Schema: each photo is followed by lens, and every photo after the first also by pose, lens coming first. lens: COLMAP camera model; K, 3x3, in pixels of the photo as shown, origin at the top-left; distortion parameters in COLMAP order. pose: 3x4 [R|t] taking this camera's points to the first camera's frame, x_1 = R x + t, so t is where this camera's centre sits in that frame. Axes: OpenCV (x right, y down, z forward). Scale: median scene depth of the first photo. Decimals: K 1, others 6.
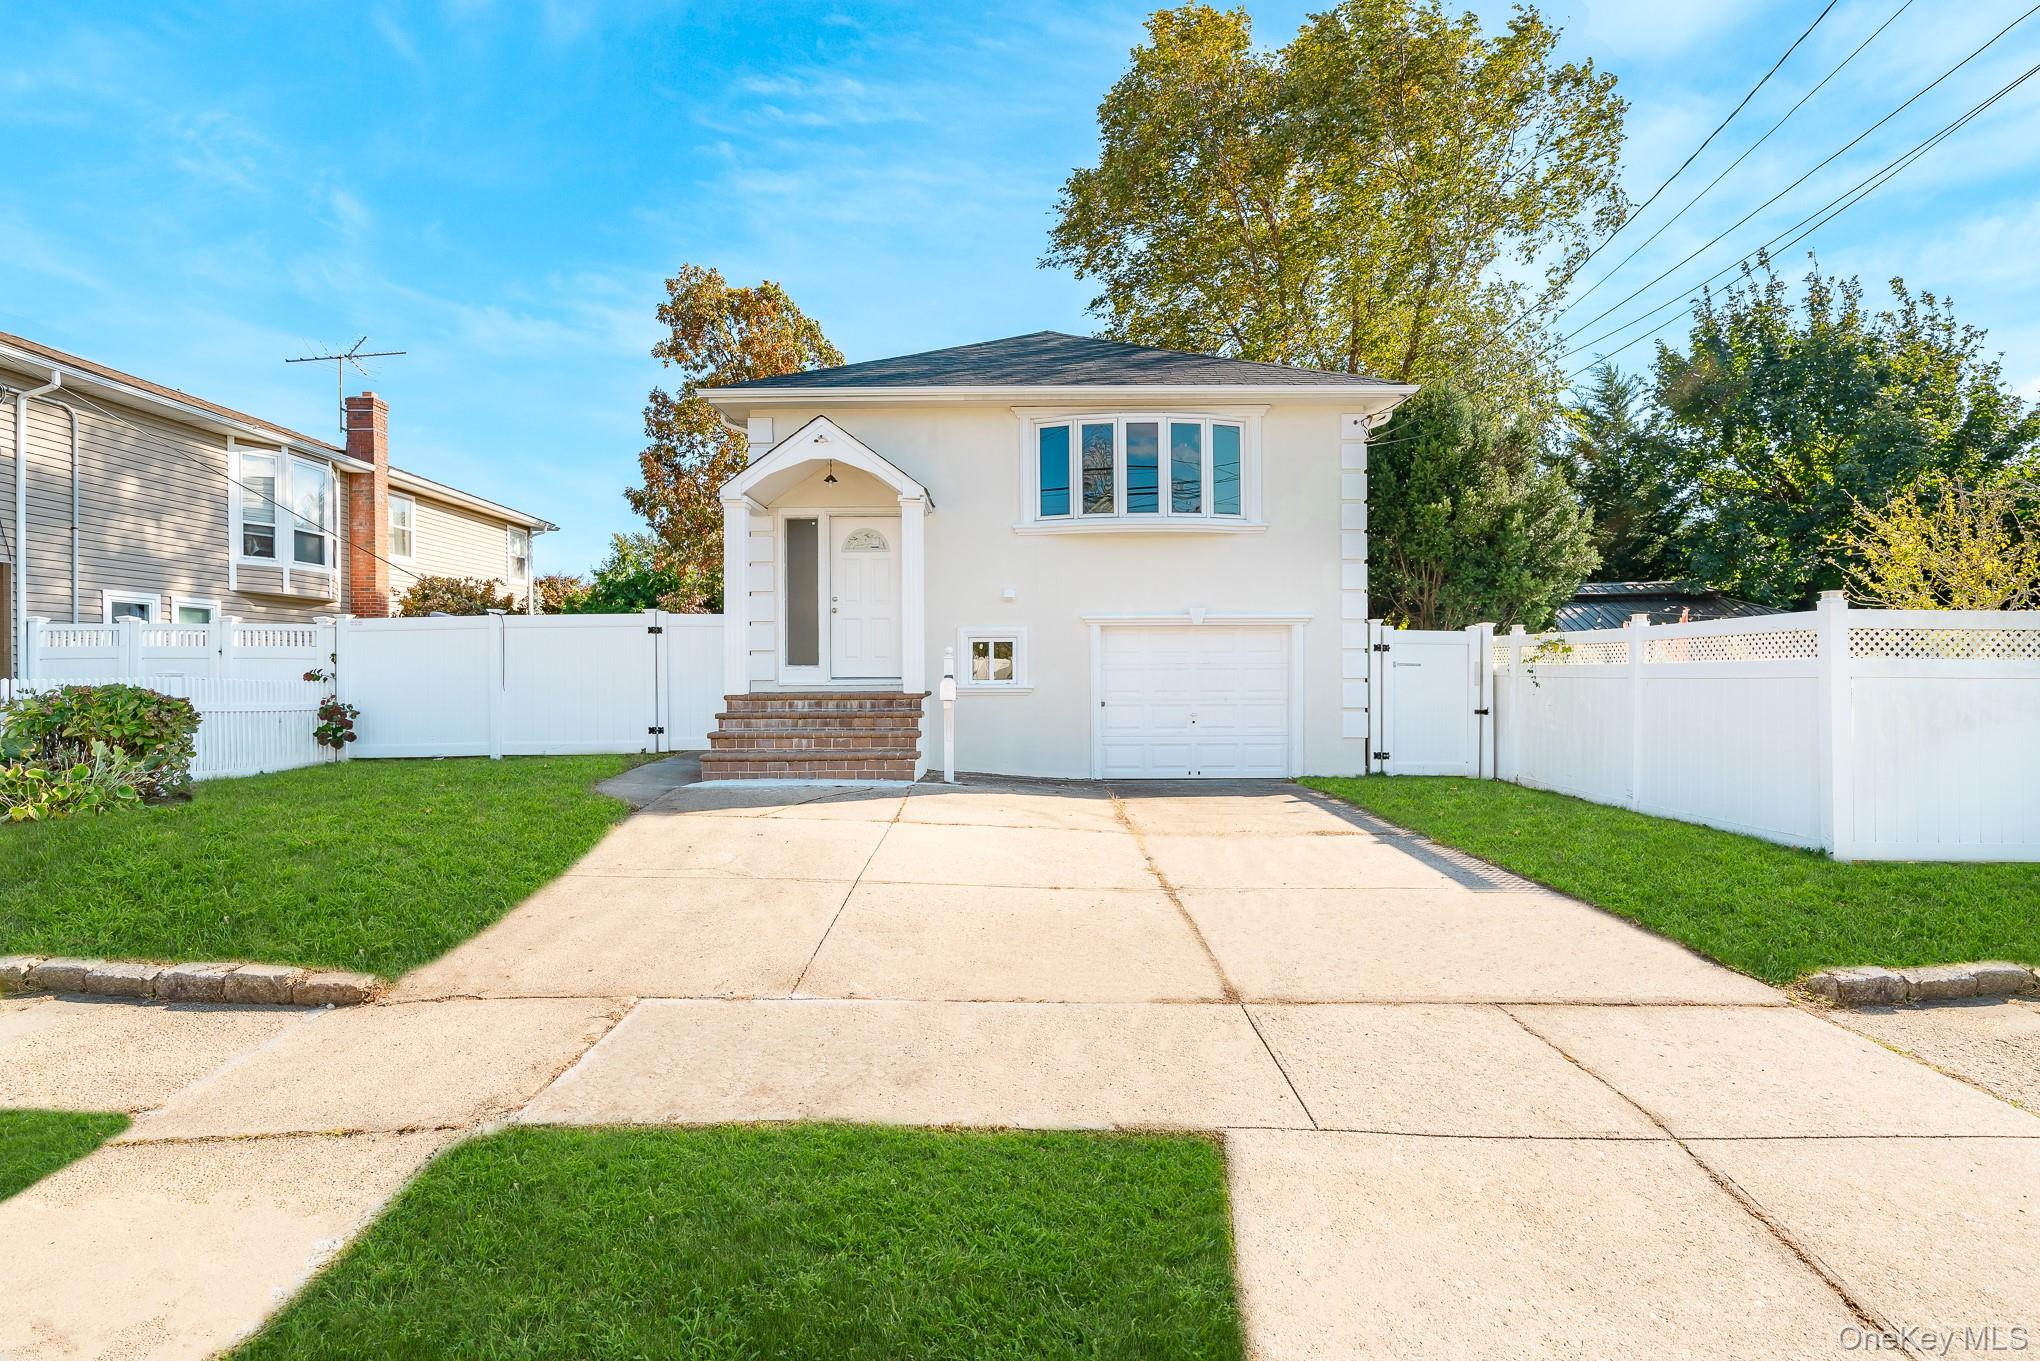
lens RADIAL K [[1015.2, 0, 1021.4], [0, 1015.2, 679.3], [0, 0, 1]] dist [0.002687, 0.000582]
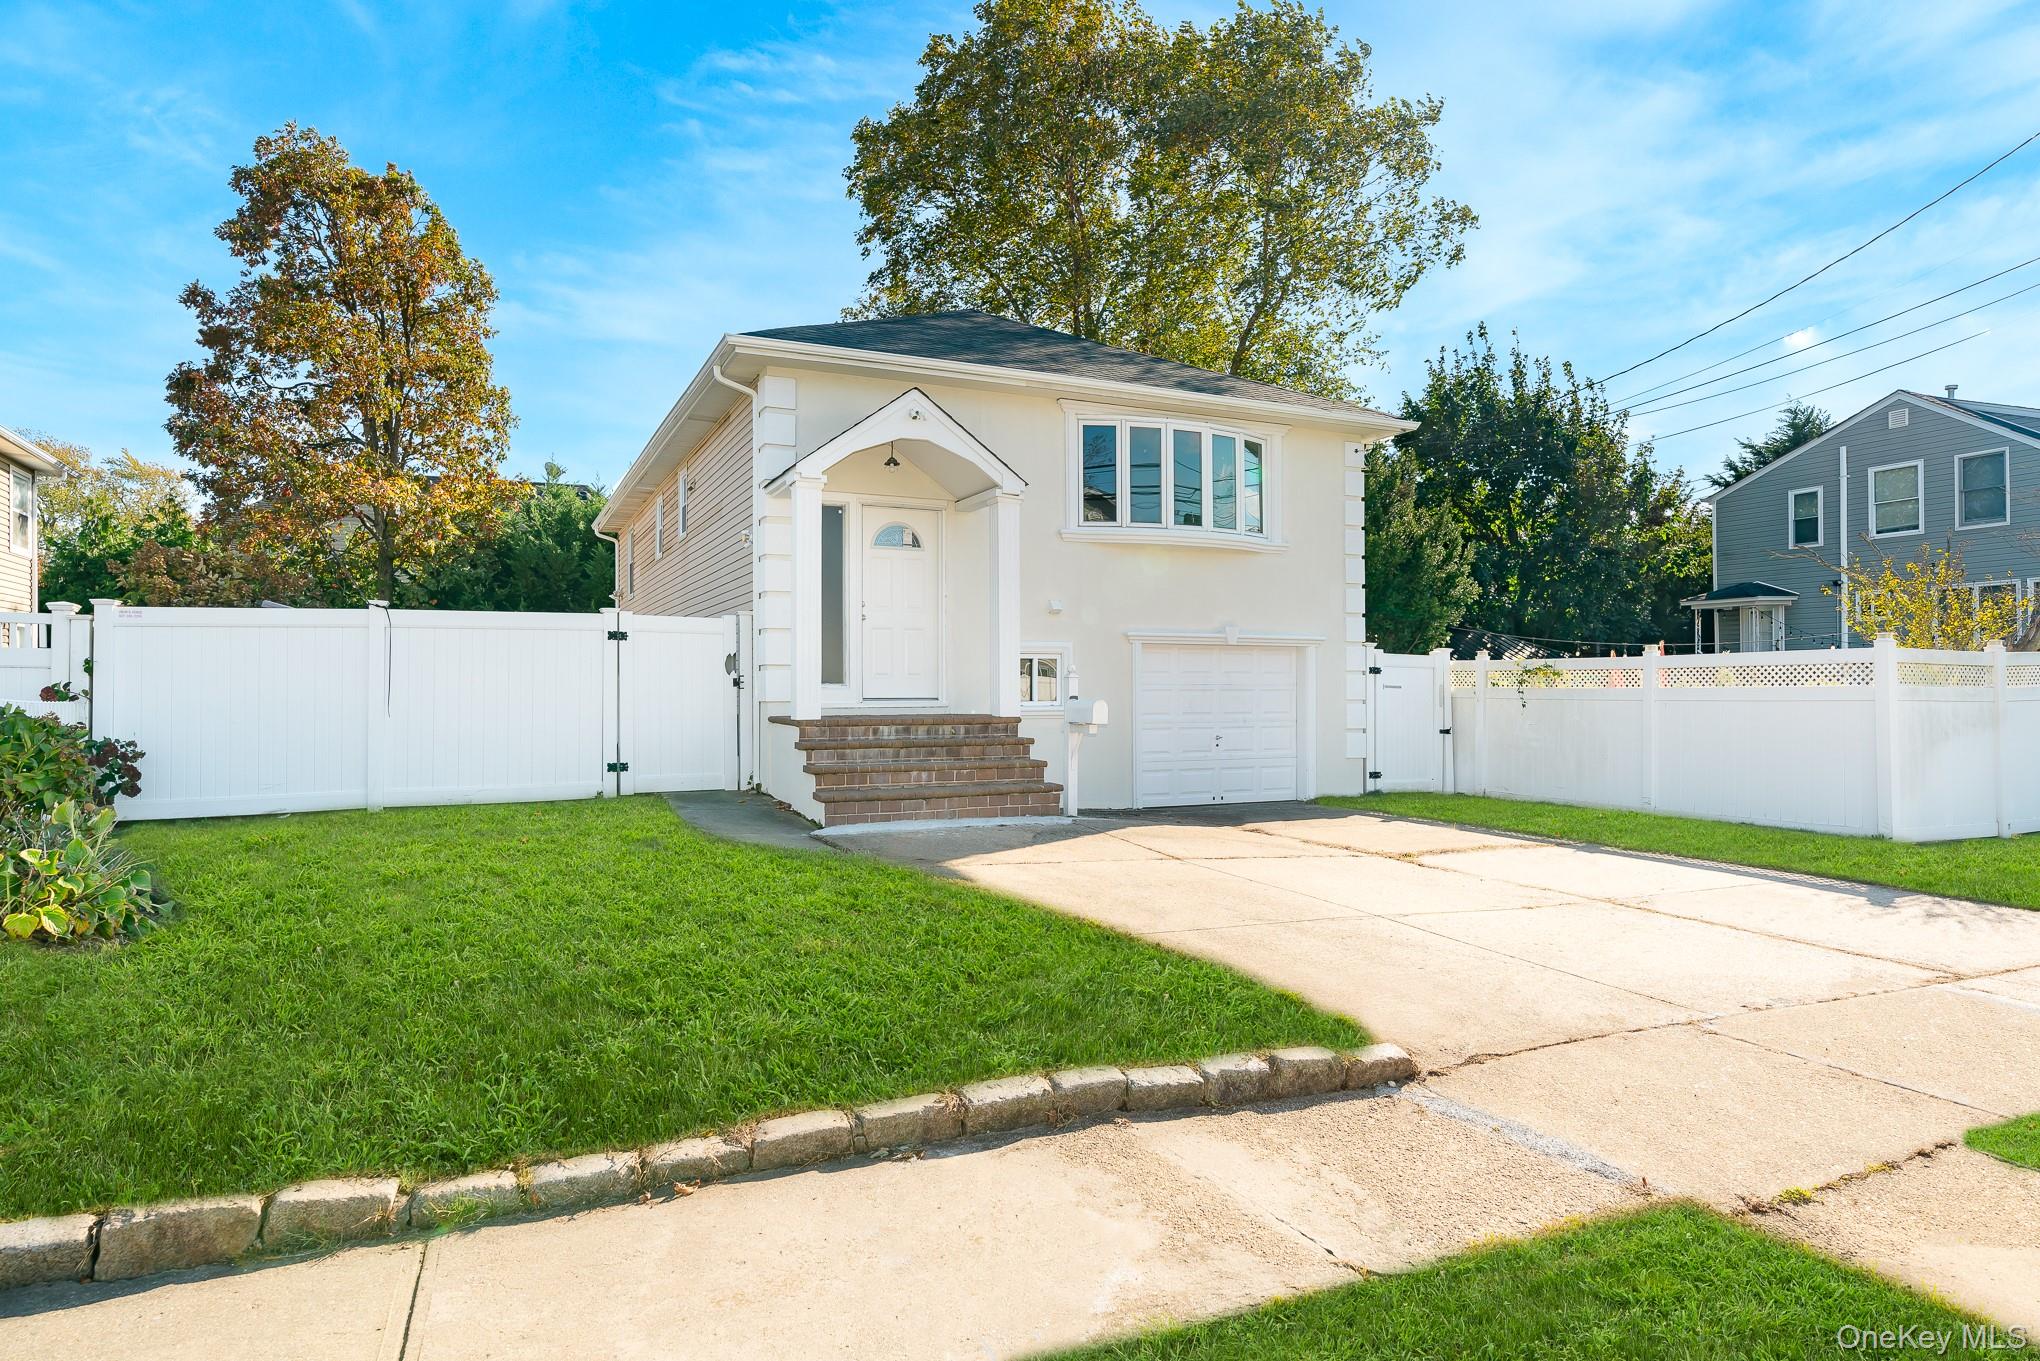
lens RADIAL K [[1165.2, 0, 1016.0], [0, 1165.2, 684.0], [0, 0, 1]] dist [0.005922, 0.002699]
pose [[0.901764, 0.006973, 0.432173, -0.488058], [-0.001212, 0.999907, -0.013605, -0.000518], [-0.432228, 0.011745, 0.901688, 0.086540]]
